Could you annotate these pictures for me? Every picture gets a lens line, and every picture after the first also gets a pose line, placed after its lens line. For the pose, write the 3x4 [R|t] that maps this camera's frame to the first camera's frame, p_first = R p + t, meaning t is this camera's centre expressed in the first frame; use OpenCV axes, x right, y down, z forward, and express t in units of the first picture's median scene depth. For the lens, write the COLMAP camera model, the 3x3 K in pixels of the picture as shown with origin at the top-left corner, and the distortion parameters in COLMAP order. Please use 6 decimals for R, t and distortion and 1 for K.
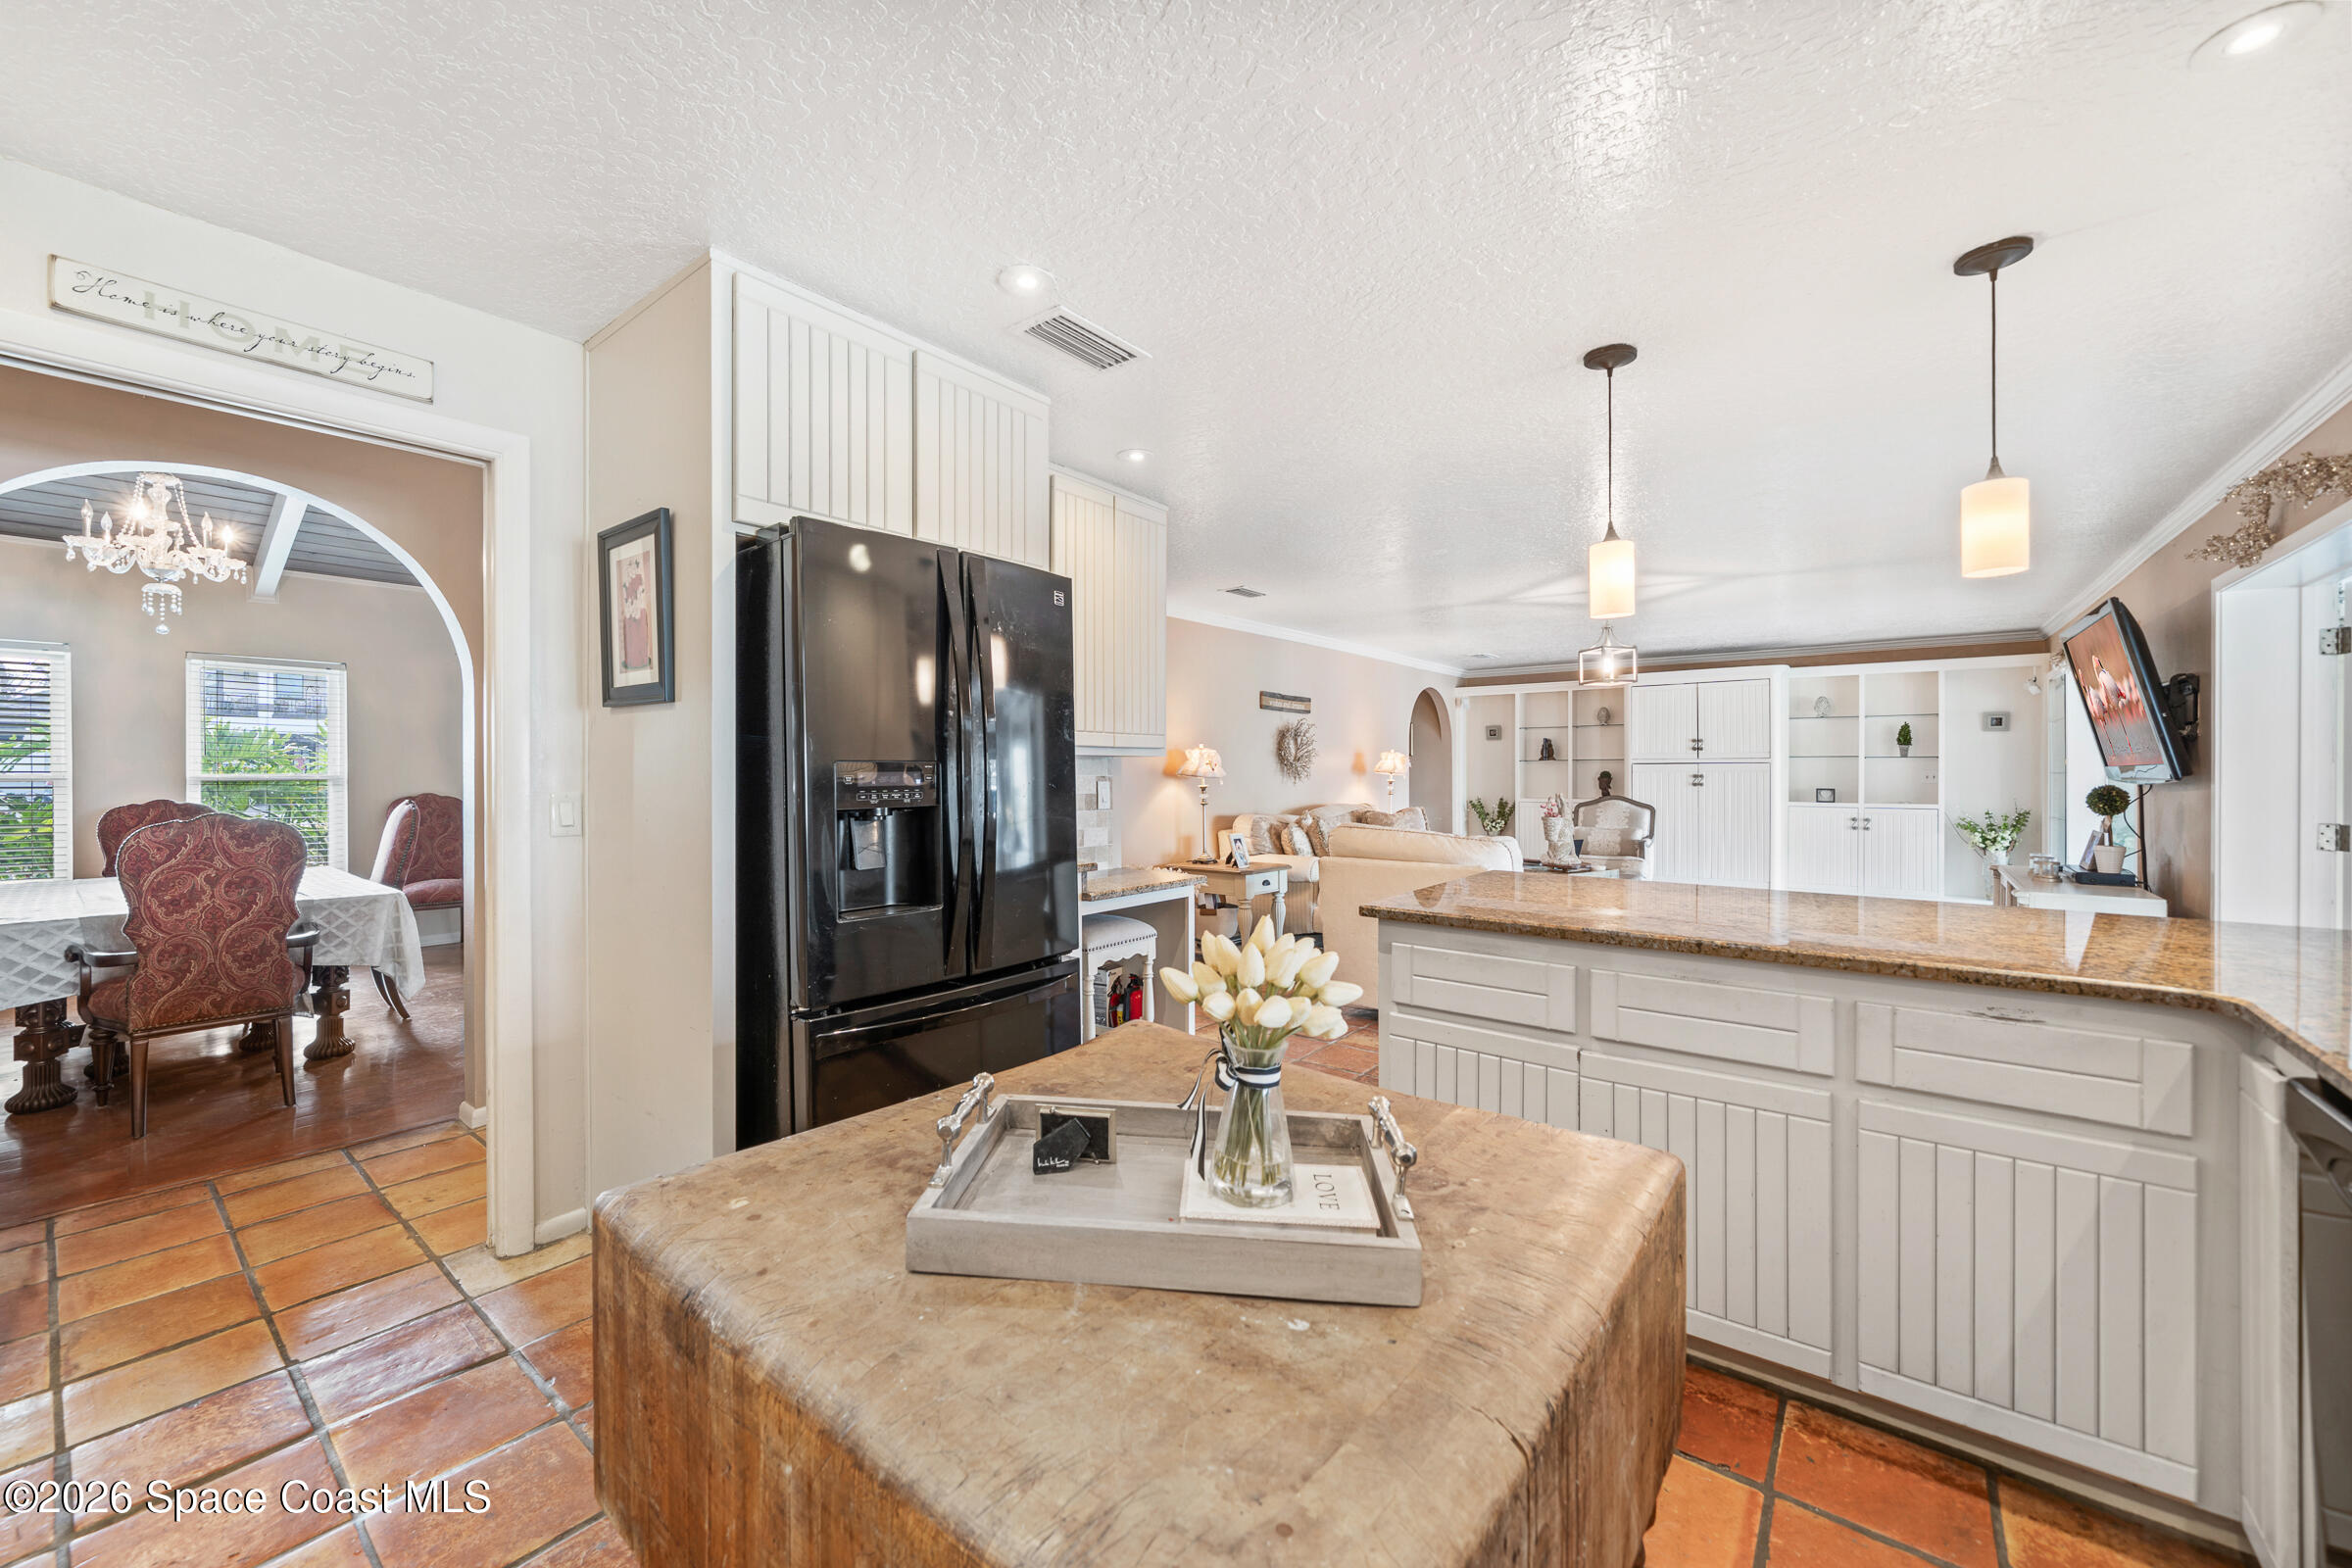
lens RADIAL K [[904.0, 0, 1162.4], [0, 904.0, 773.5], [0, 0, 1]] dist [-0.003942, 0.000070]
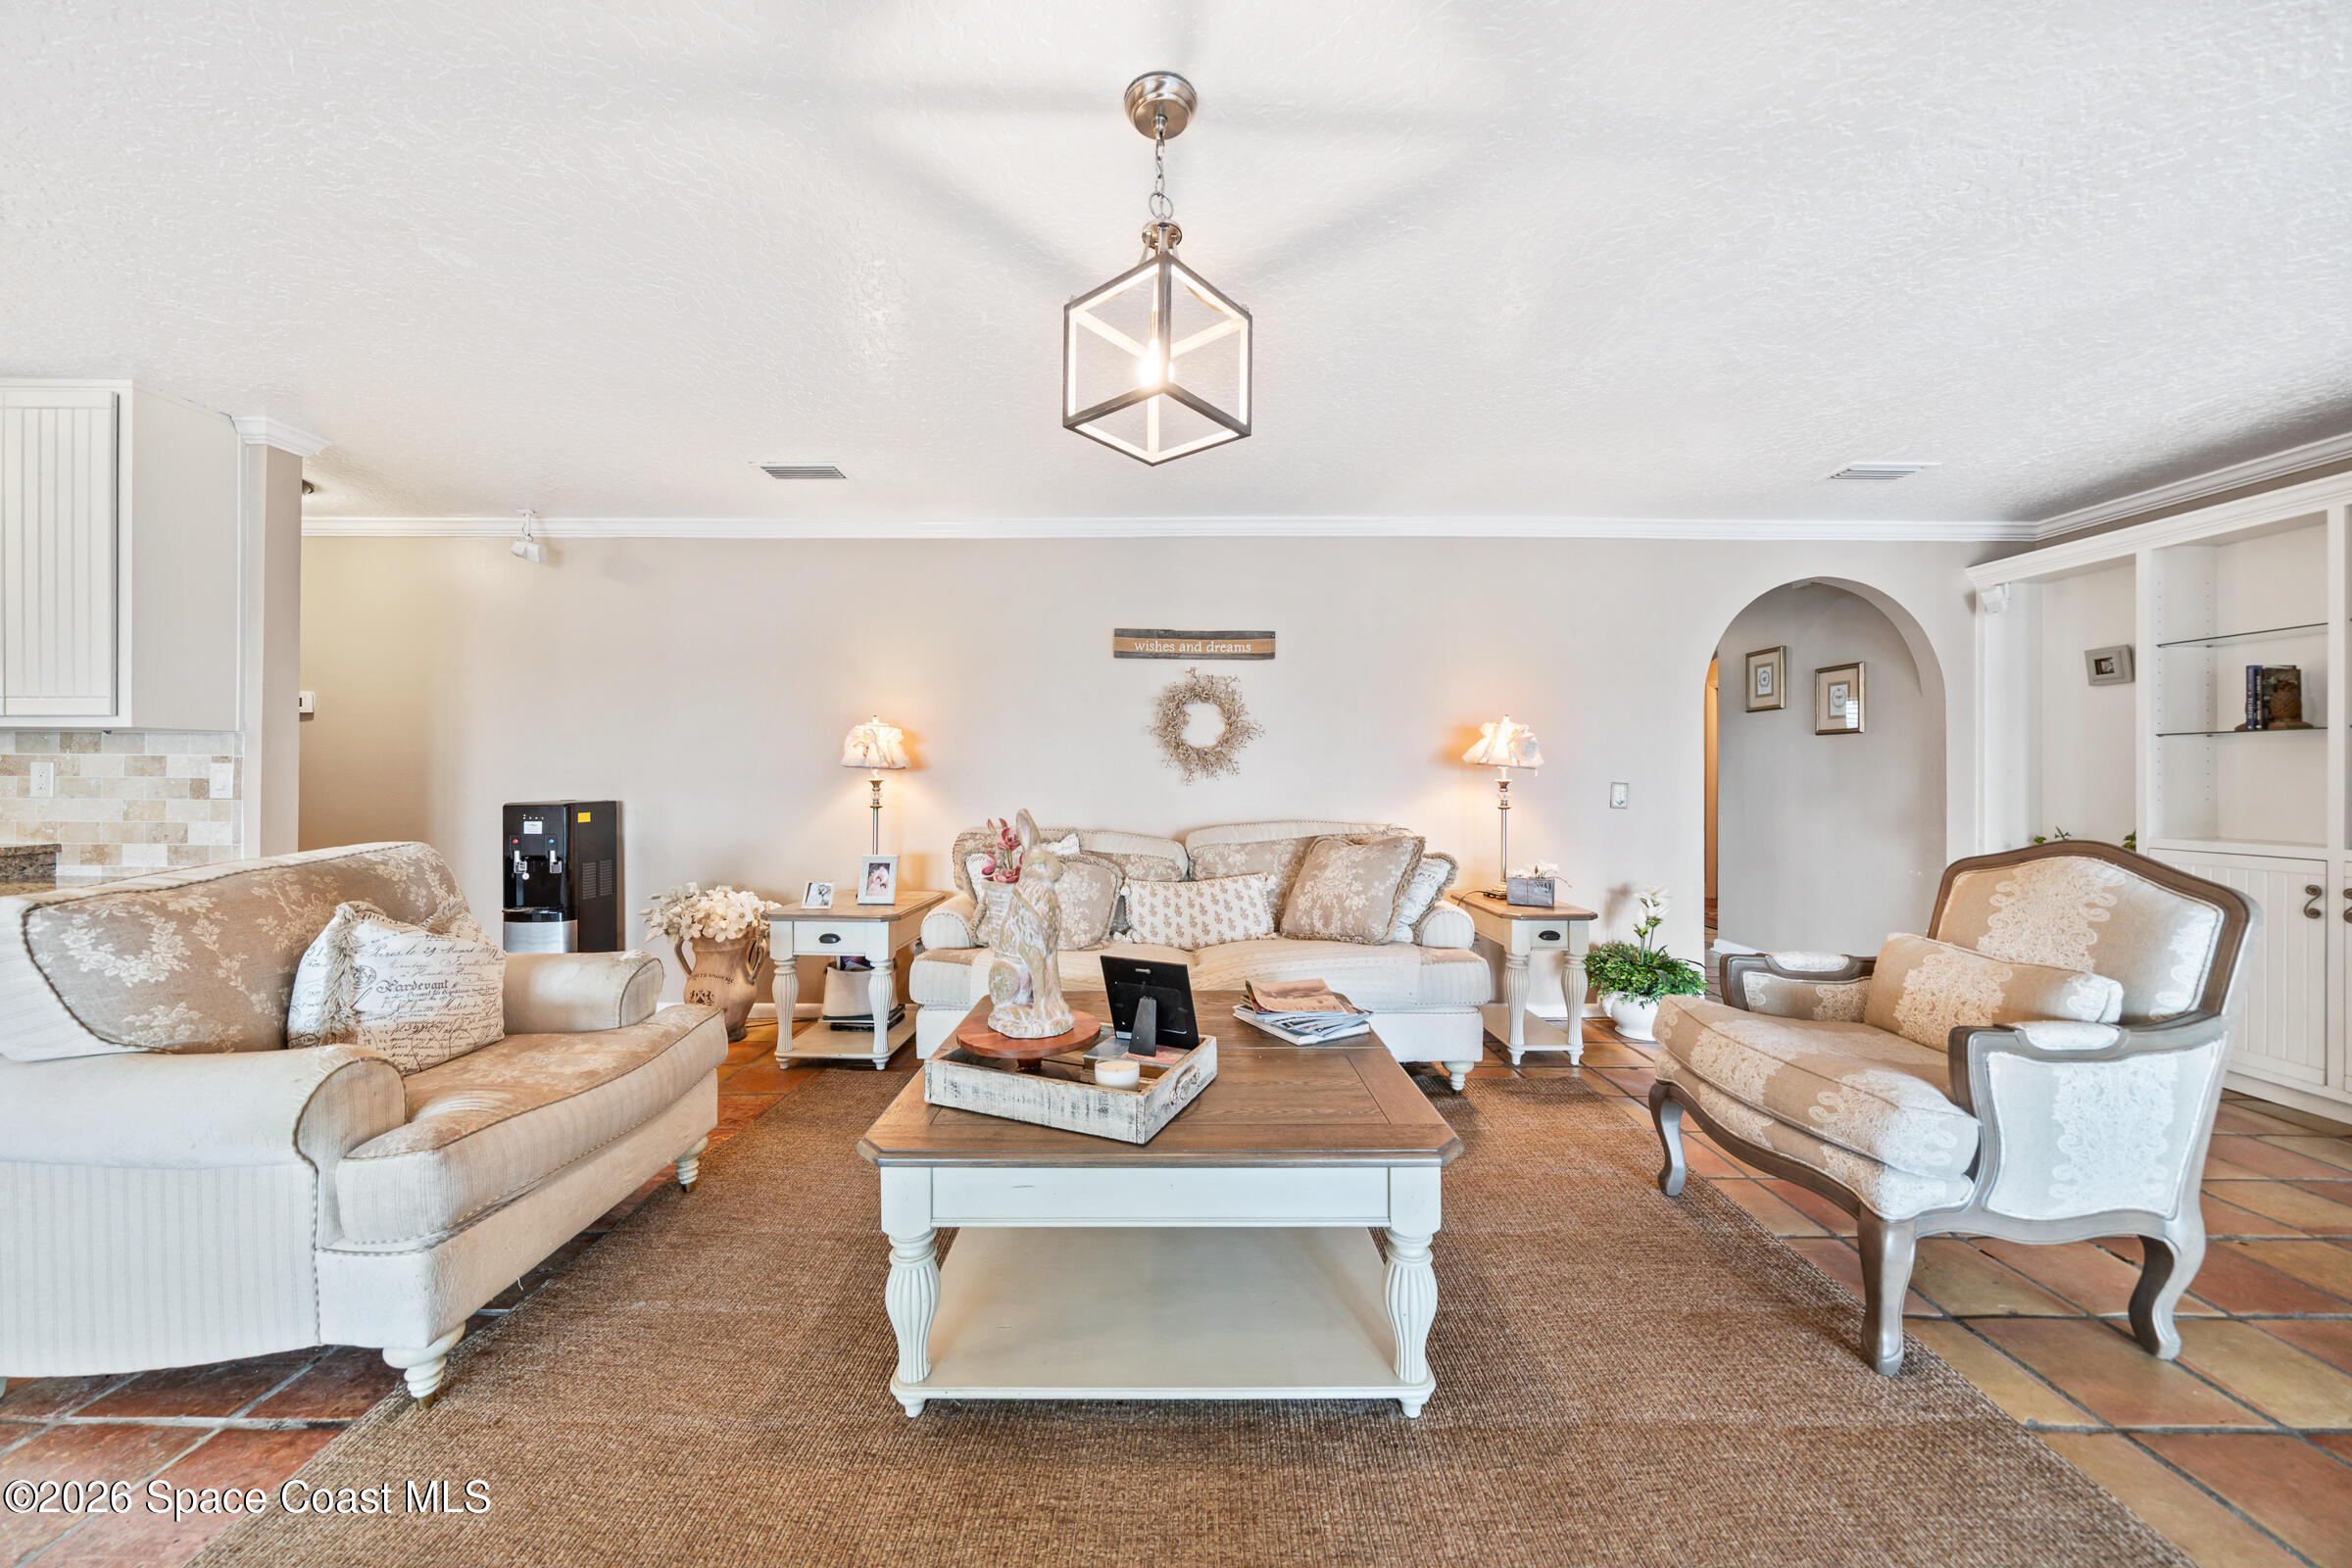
lens RADIAL K [[822.1, 0, 1166.2], [0, 822.1, 772.4], [0, 0, 1]] dist [-0.004618, 0.000191]
pose [[0.625450, 0.003032, -0.780259, 0.525559], [-0.007882, 0.999966, -0.002432, 0.006314], [0.780225, 0.007671, 0.625452, 0.632720]]
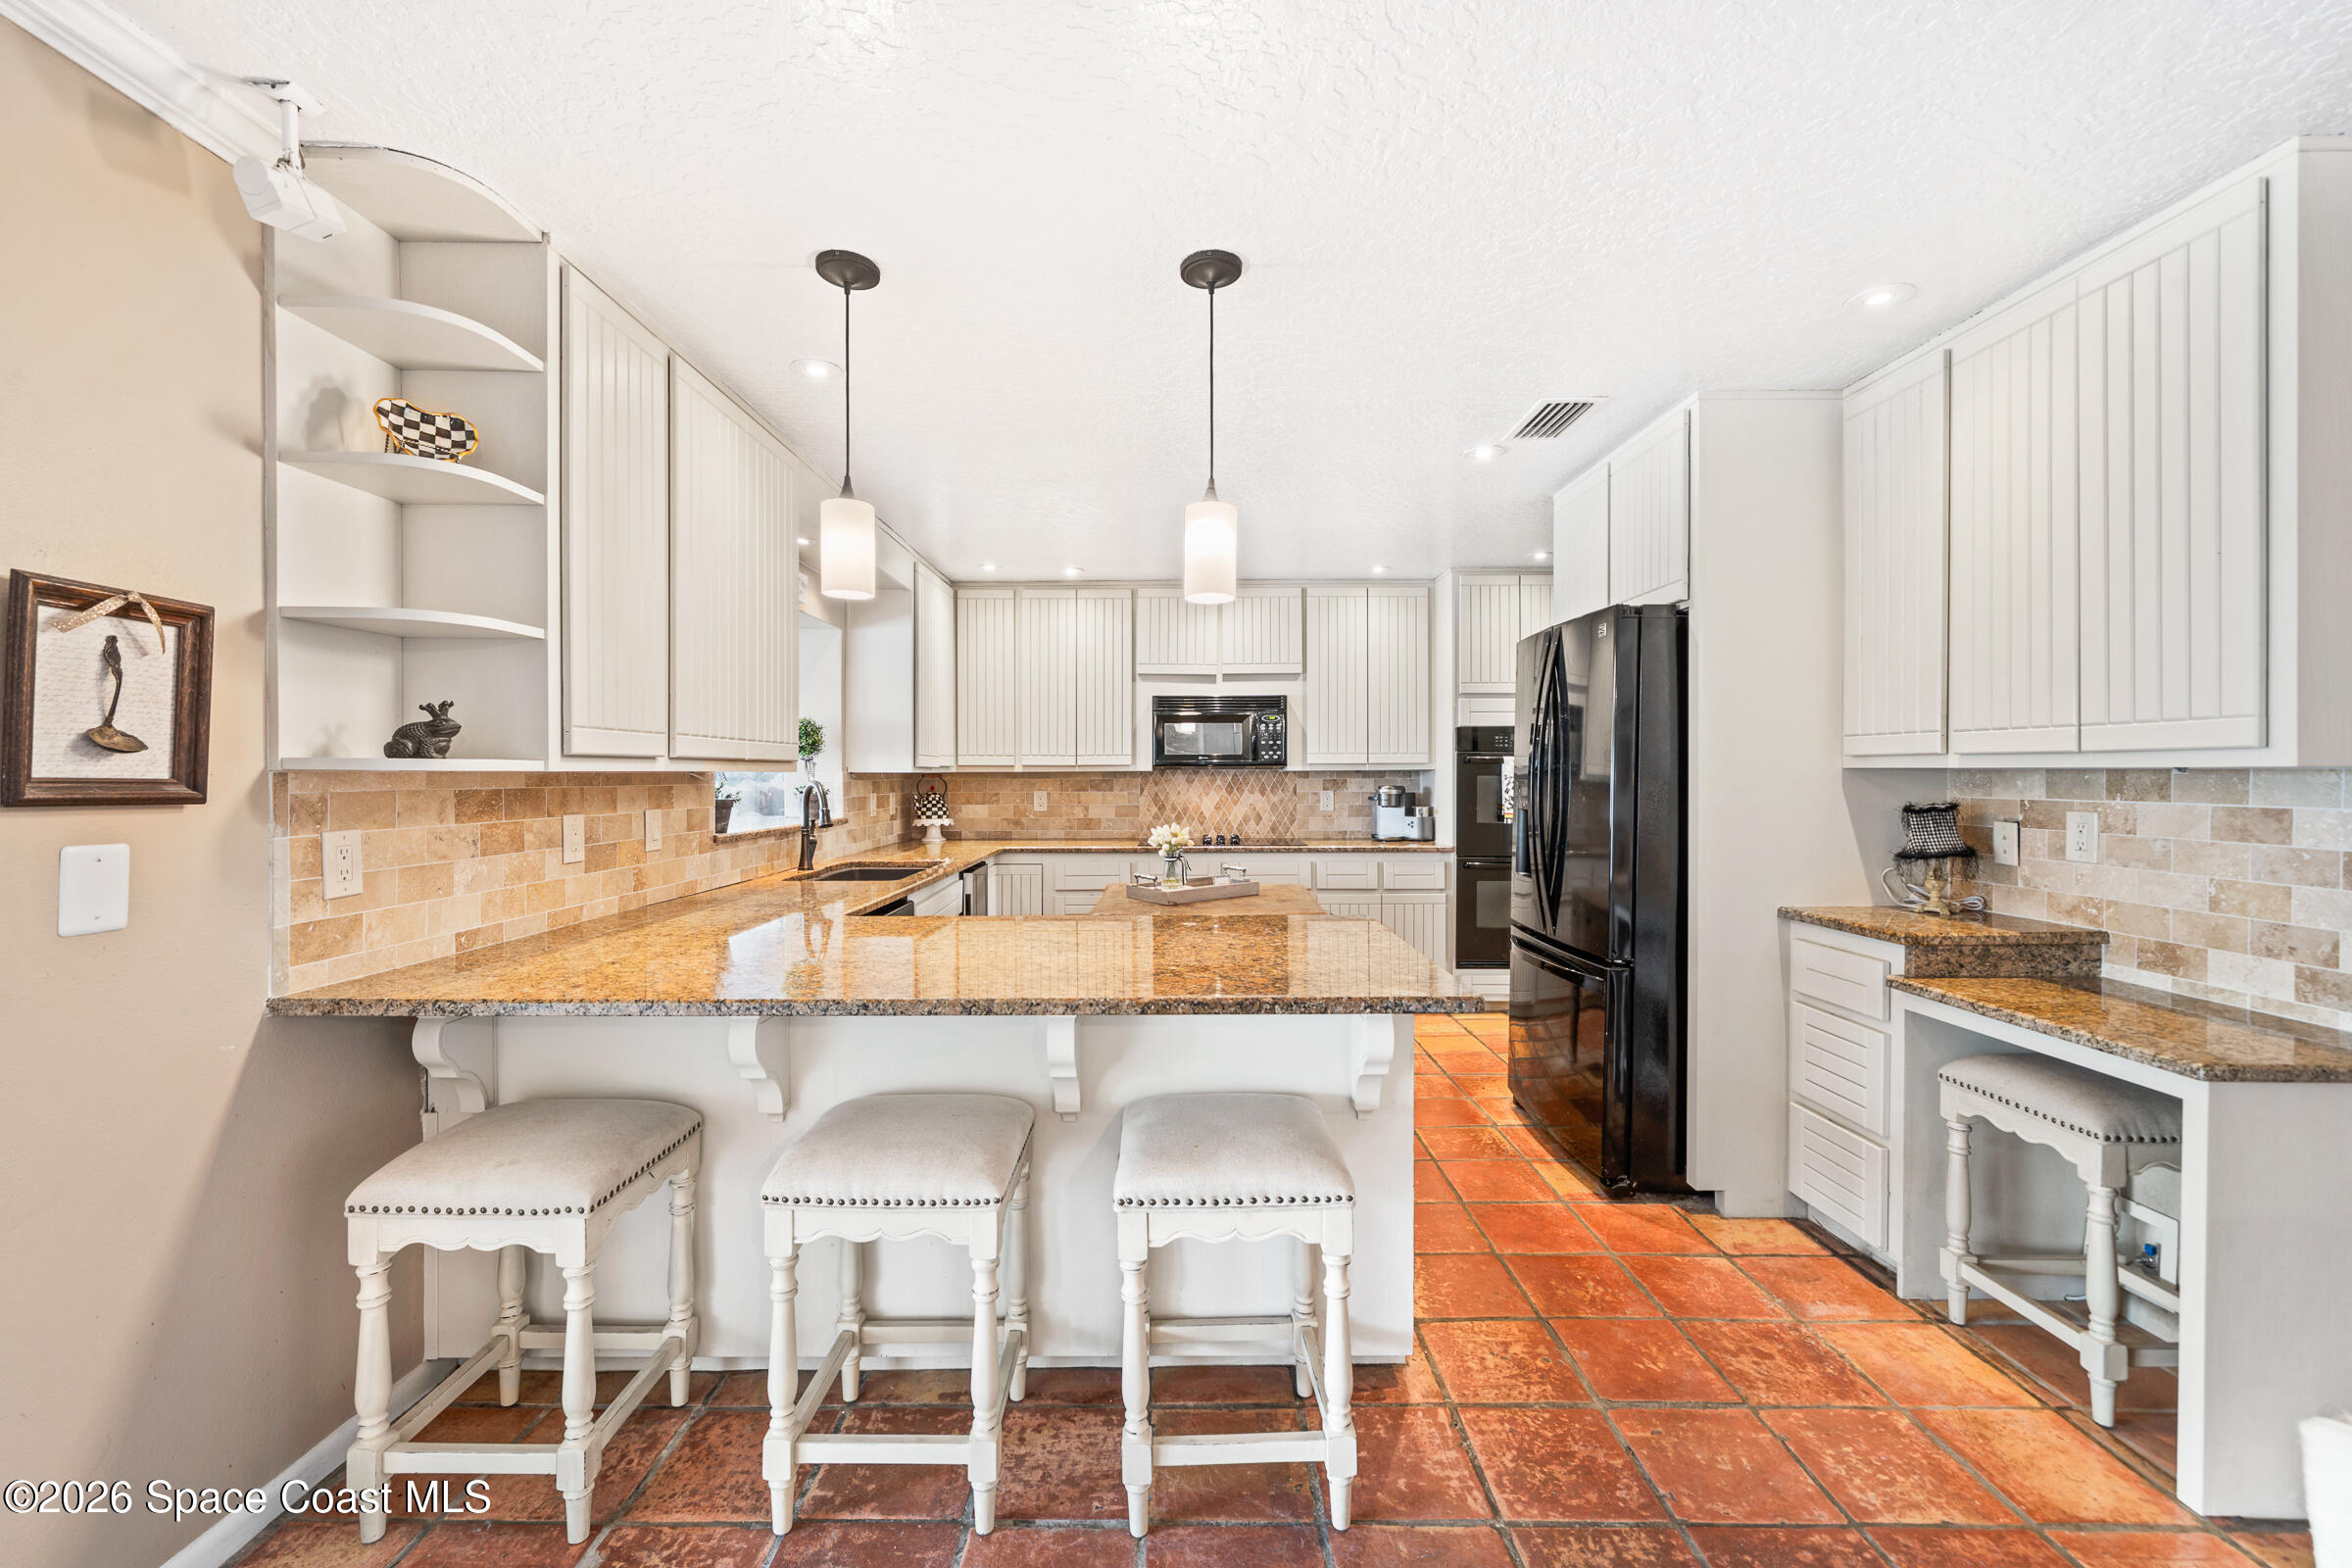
lens RADIAL K [[949.7, 0, 1171.7], [0, 949.7, 778.9], [0, 0, 1]] dist [0.000897, -0.000005]
pose [[-0.781242, 0.005996, -0.624199, 0.332118], [-0.000707, 0.999945, 0.010491, -0.008986], [0.624227, 0.008637, -0.781195, 0.519972]]
